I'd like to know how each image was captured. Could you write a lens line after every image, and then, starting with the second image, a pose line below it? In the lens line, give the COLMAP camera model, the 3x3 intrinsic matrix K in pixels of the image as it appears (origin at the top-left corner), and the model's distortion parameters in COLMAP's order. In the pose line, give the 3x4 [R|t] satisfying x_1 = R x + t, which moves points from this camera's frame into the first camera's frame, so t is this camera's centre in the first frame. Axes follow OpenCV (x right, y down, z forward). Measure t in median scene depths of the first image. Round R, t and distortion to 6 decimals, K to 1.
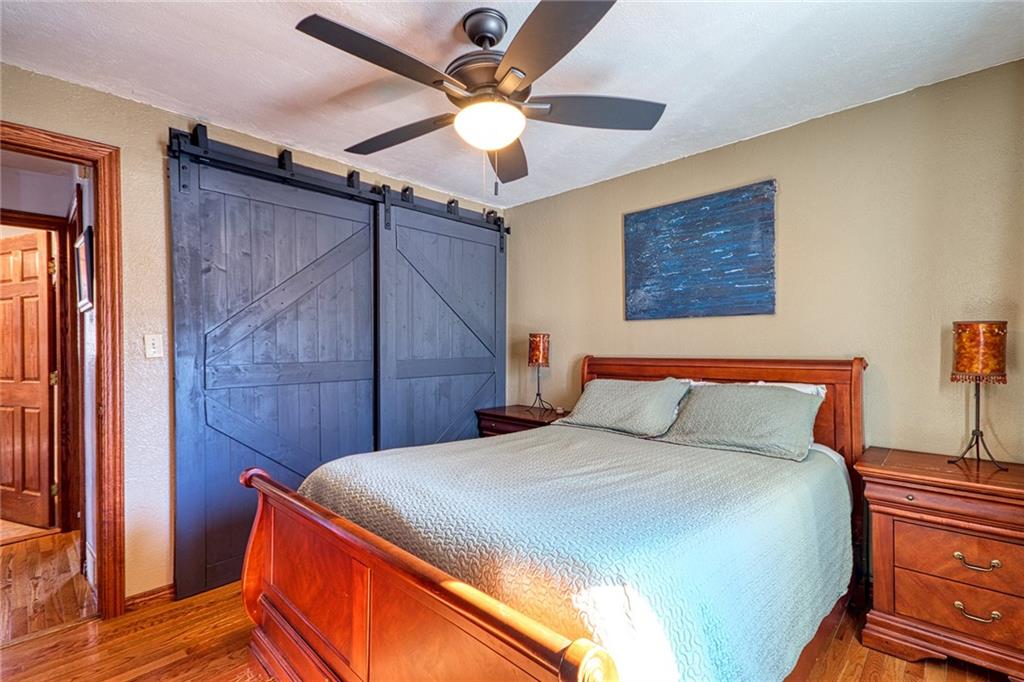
lens RADIAL K [[471.0, 0, 511.1], [0, 471.0, 345.5], [0, 0, 1]] dist [0.027384, 0.000934]
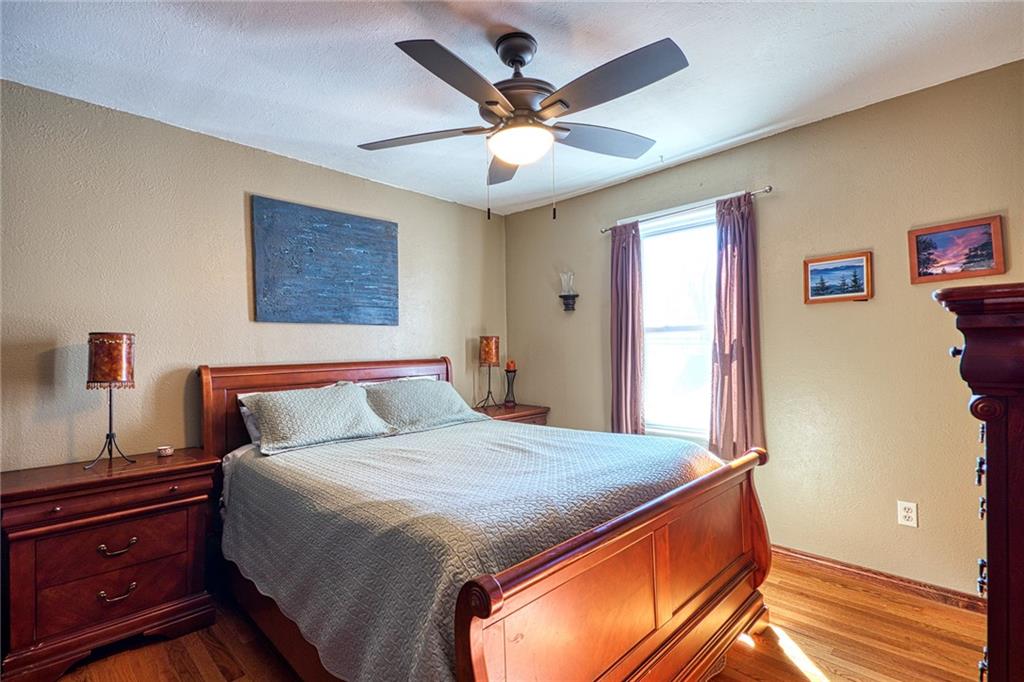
lens RADIAL K [[471.0, 0, 511.0], [0, 471.0, 343.5], [0, 0, 1]] dist [0.027384, 0.000934]
pose [[0.015177, 0.010176, 0.999833, -0.590880], [0.014187, 0.999845, -0.010391, 0.001218], [-0.999784, 0.014342, 0.015030, 0.529160]]
